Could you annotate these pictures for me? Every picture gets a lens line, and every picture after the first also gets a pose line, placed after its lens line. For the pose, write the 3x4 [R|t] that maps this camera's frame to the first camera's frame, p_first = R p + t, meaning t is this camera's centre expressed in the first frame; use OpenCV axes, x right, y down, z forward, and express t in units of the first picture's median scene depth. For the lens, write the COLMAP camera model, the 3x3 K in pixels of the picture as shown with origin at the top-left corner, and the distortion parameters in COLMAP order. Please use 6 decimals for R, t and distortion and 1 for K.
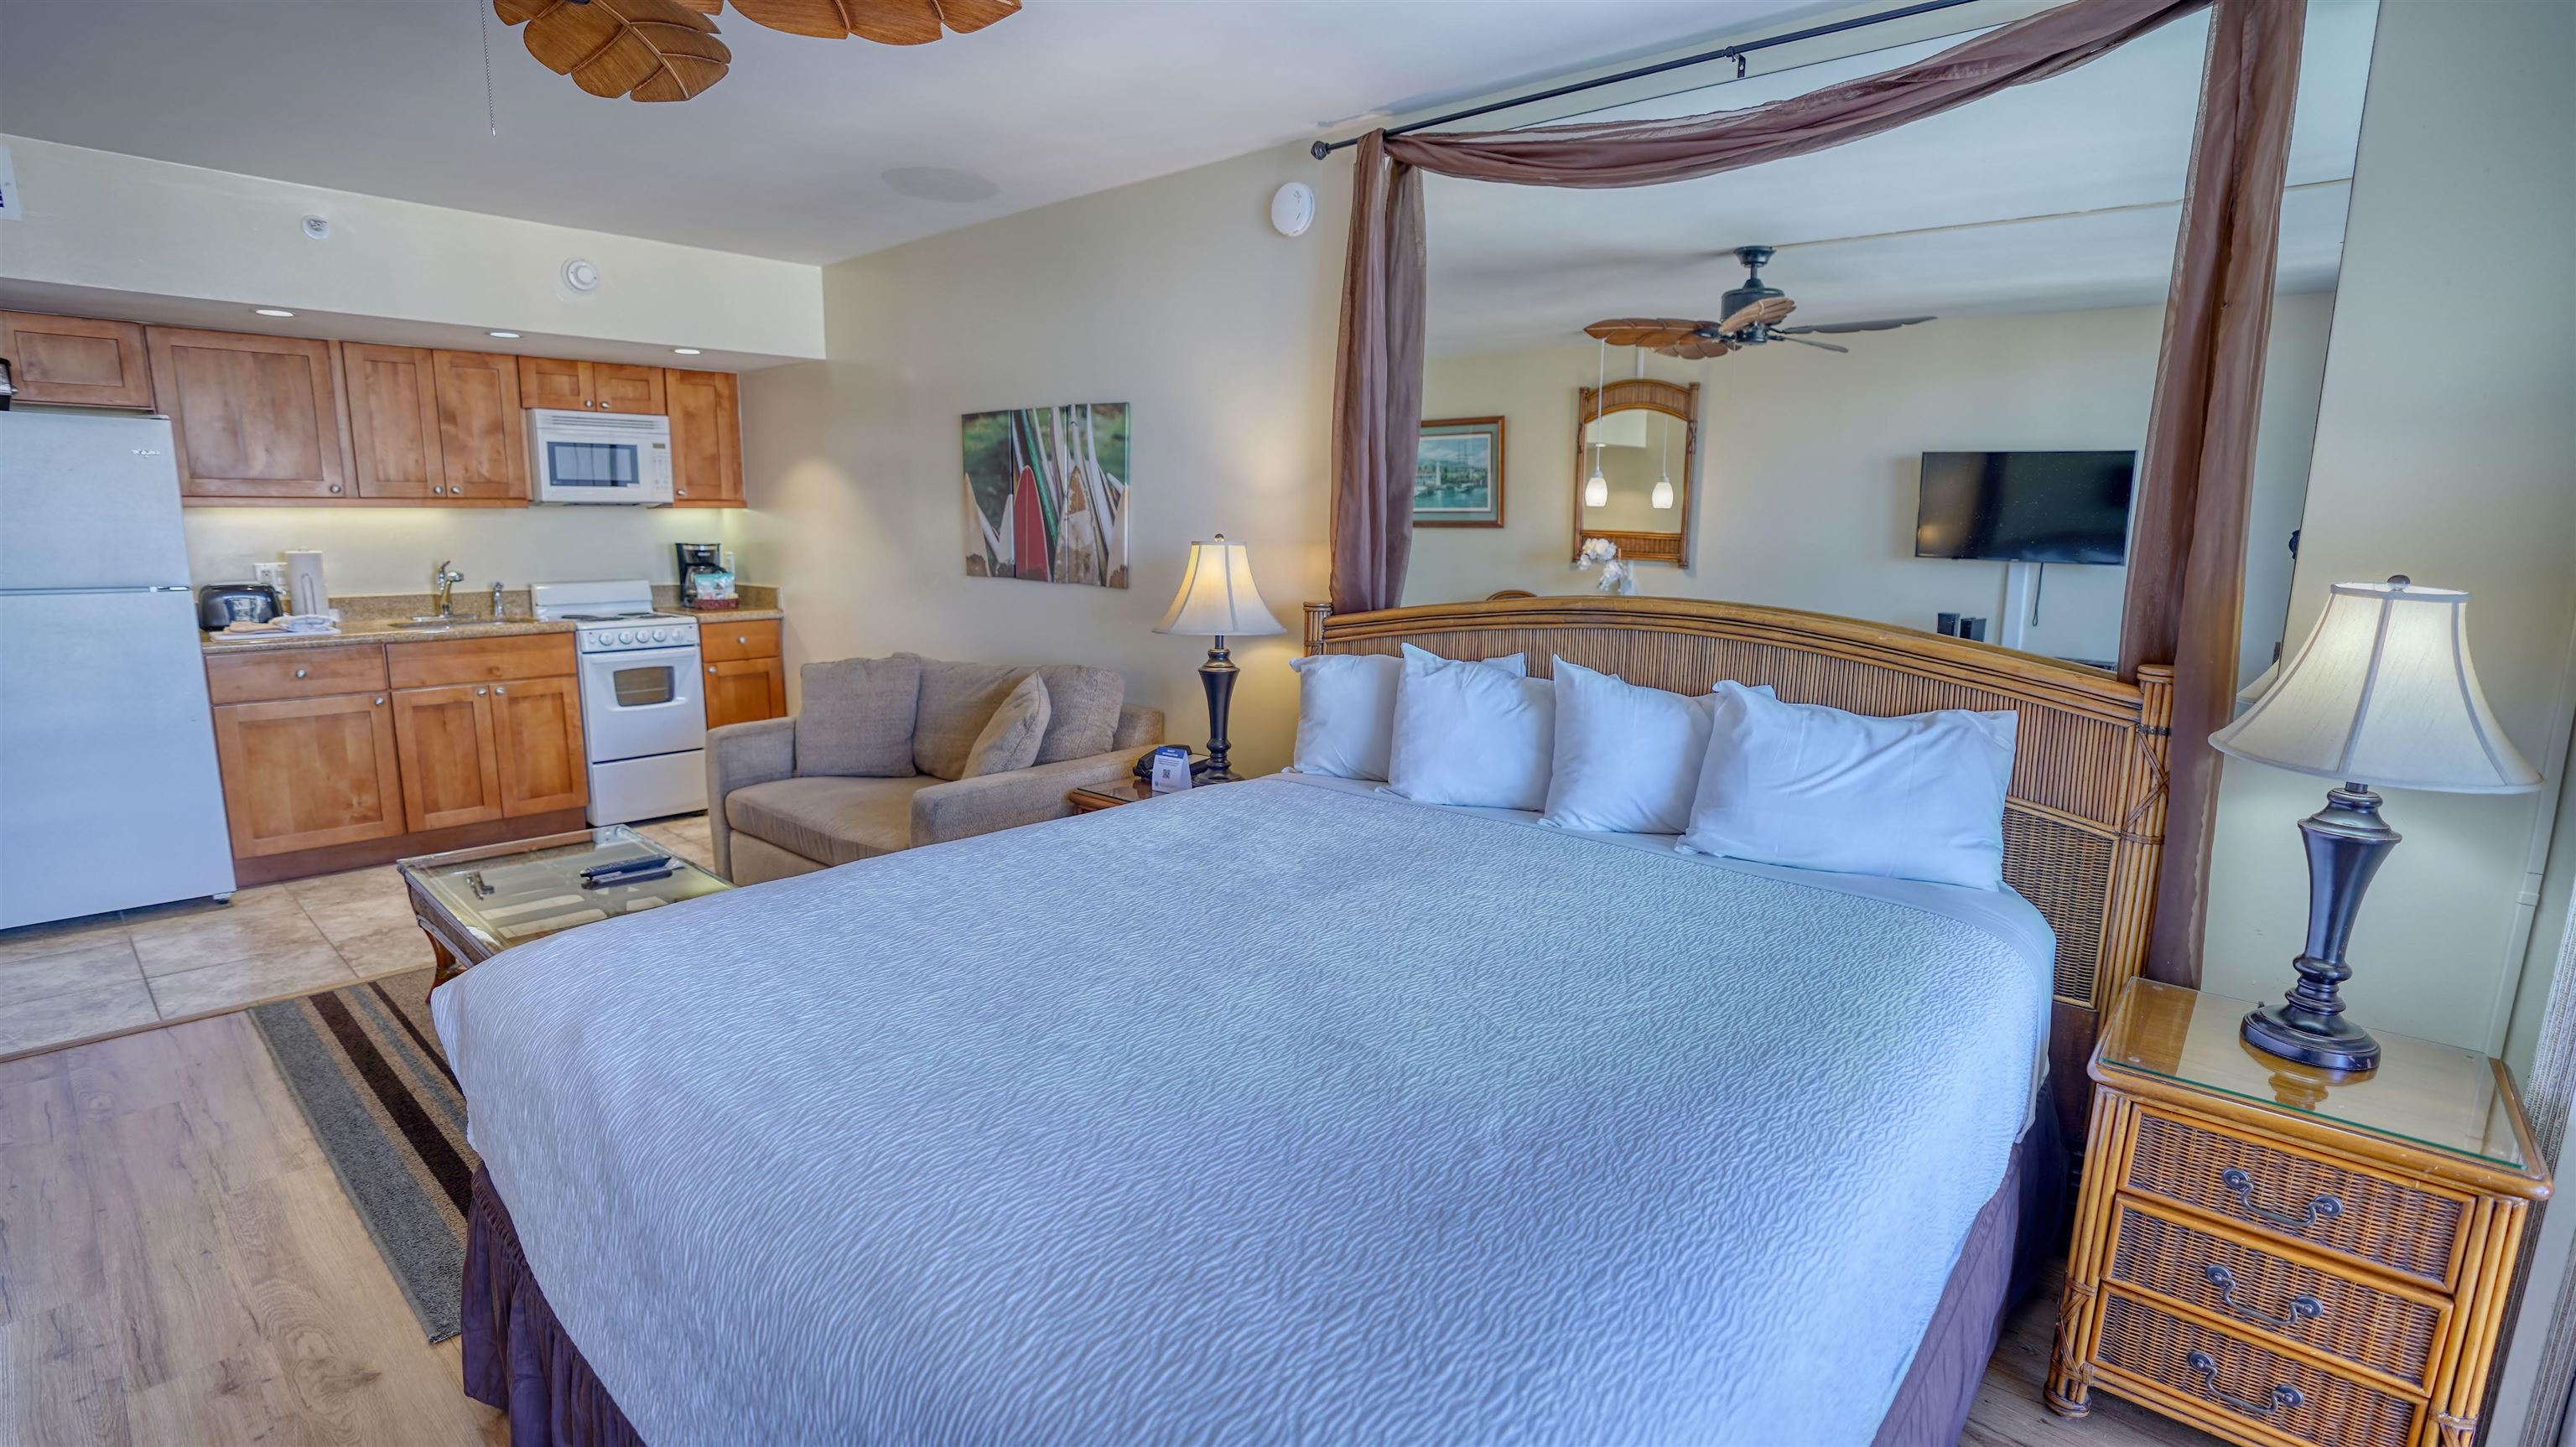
lens RADIAL K [[1201.6, 0, 1297.4], [0, 1201.6, 727.4], [0, 0, 1]] dist [-0.068412, 0.026538]
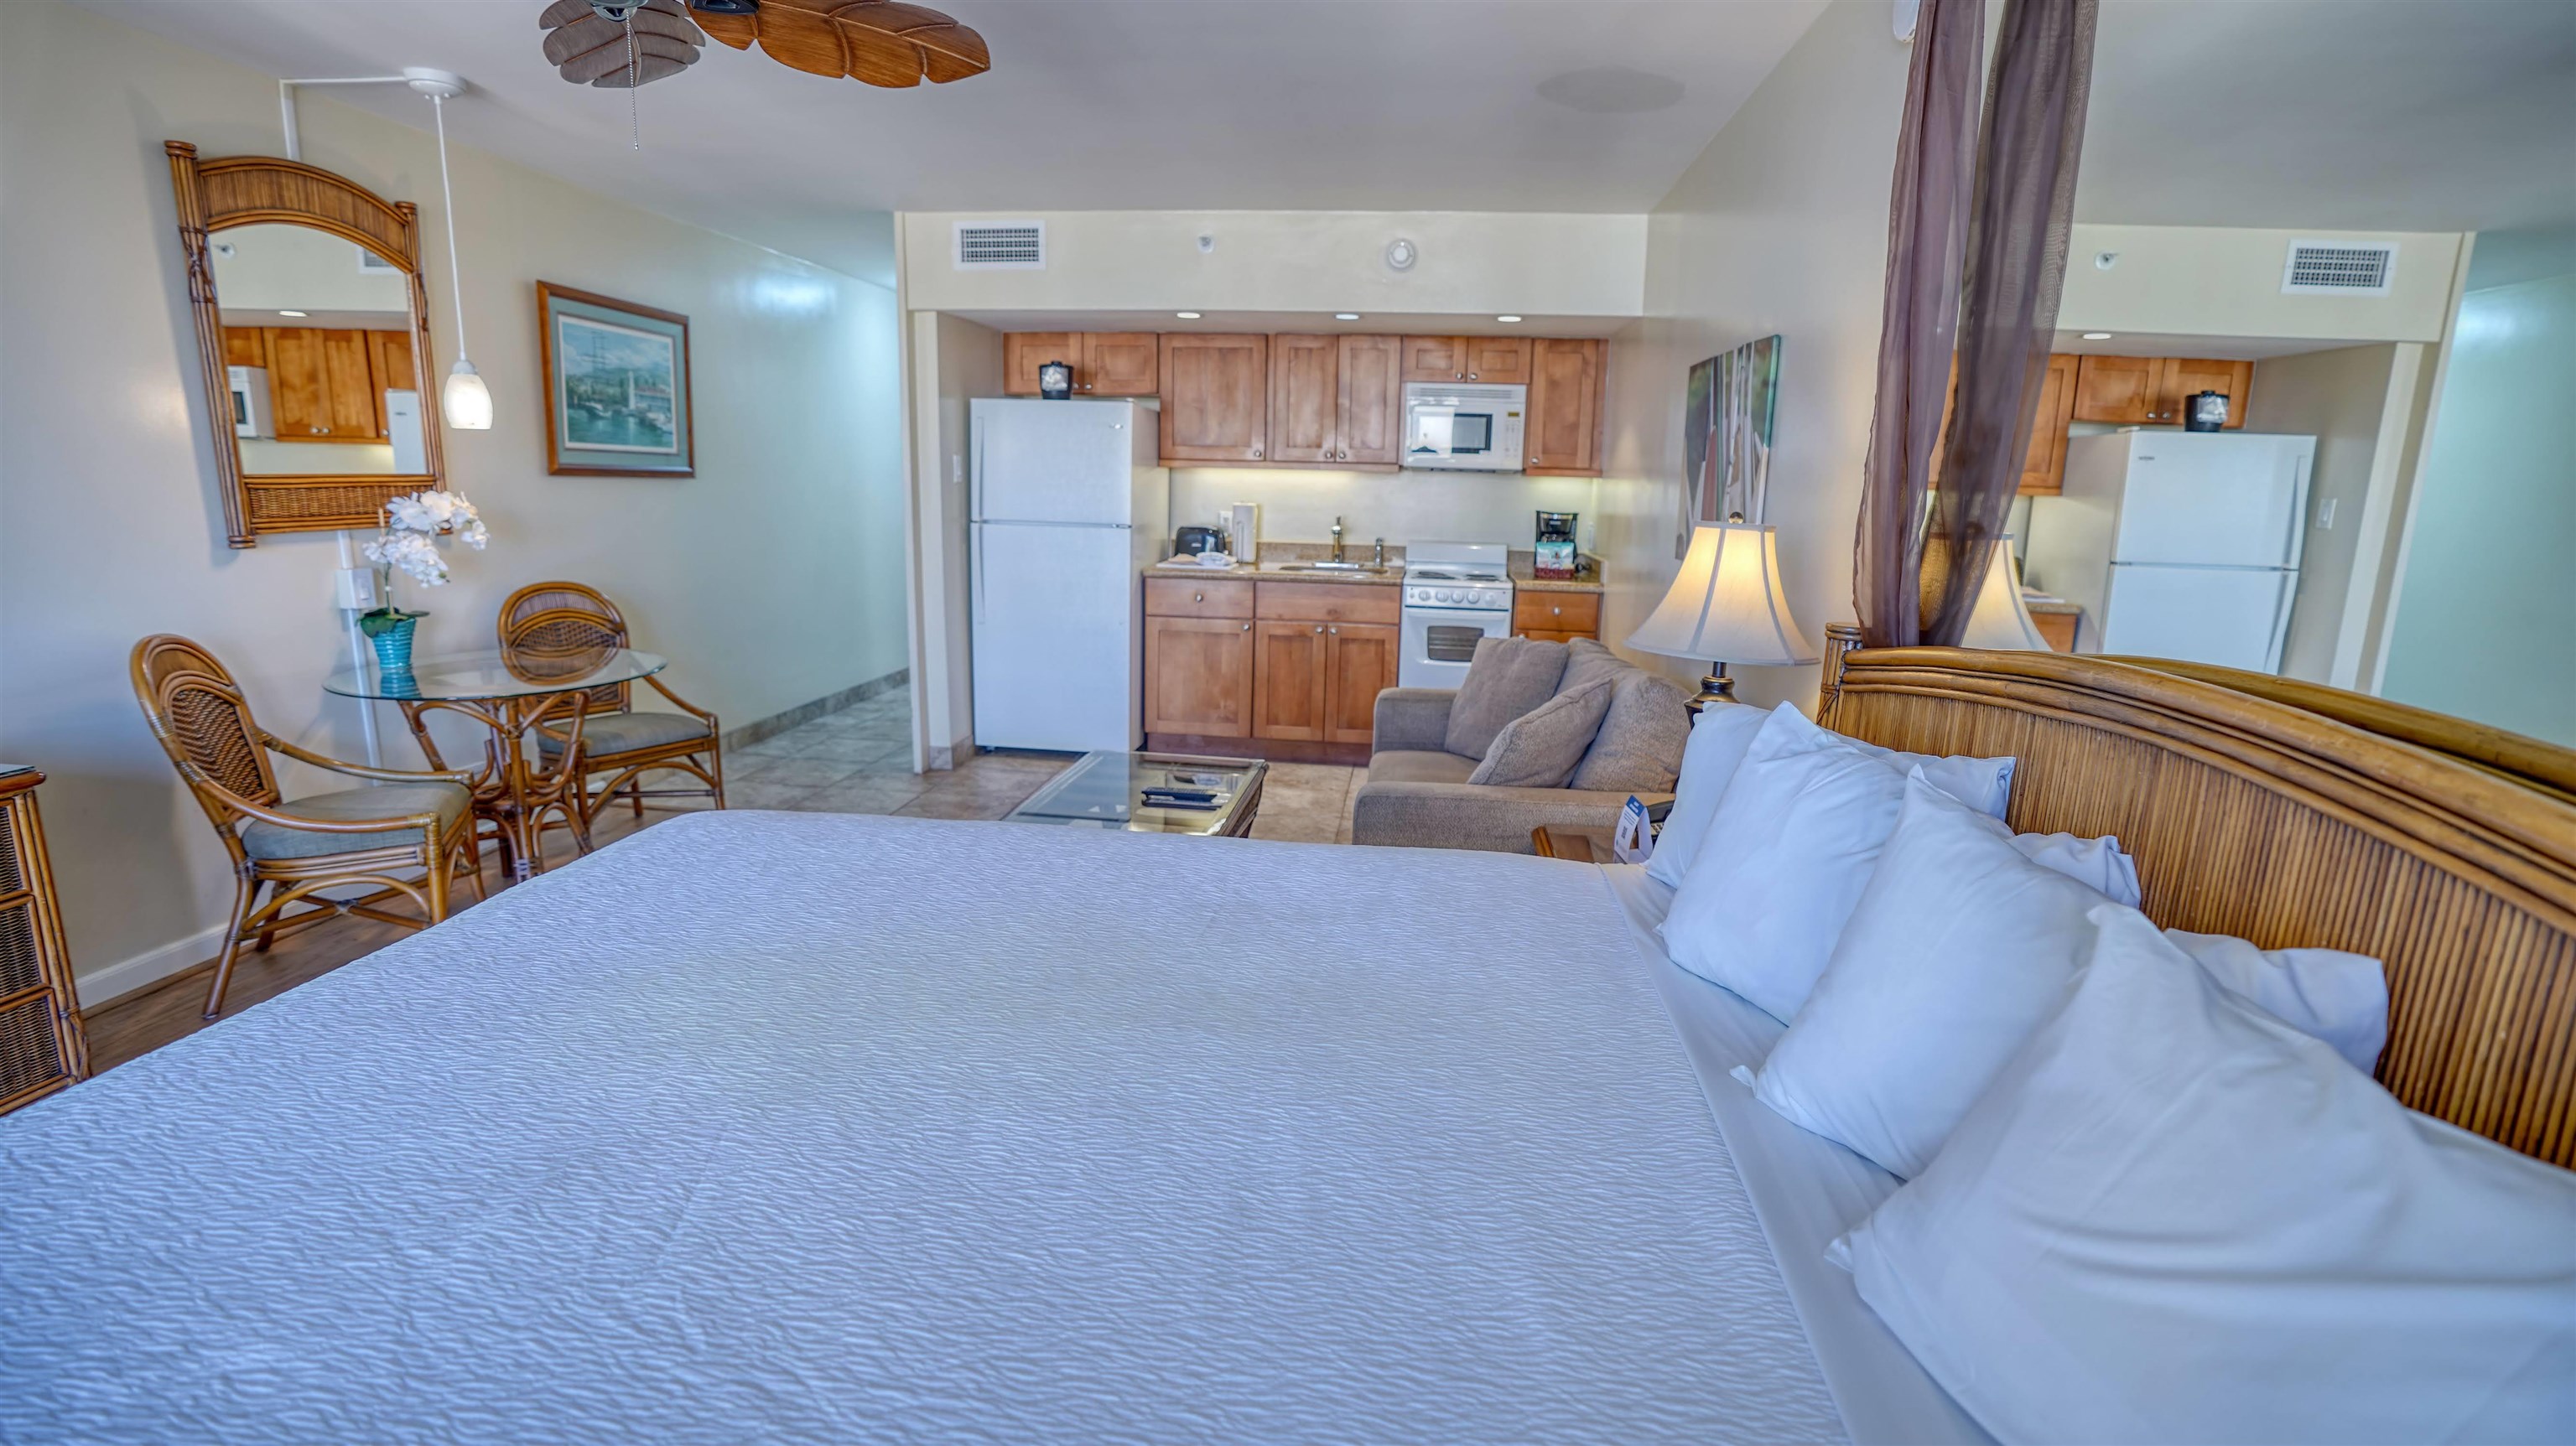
lens RADIAL K [[1201.6, 0, 1285.0], [0, 1201.6, 719.8], [0, 0, 1]] dist [-0.068412, 0.026538]
pose [[0.570875, 0.167419, -0.803786, 0.251940], [-0.160636, 0.982844, 0.090626, -0.044964], [0.805169, 0.077381, 0.587975, 0.280055]]
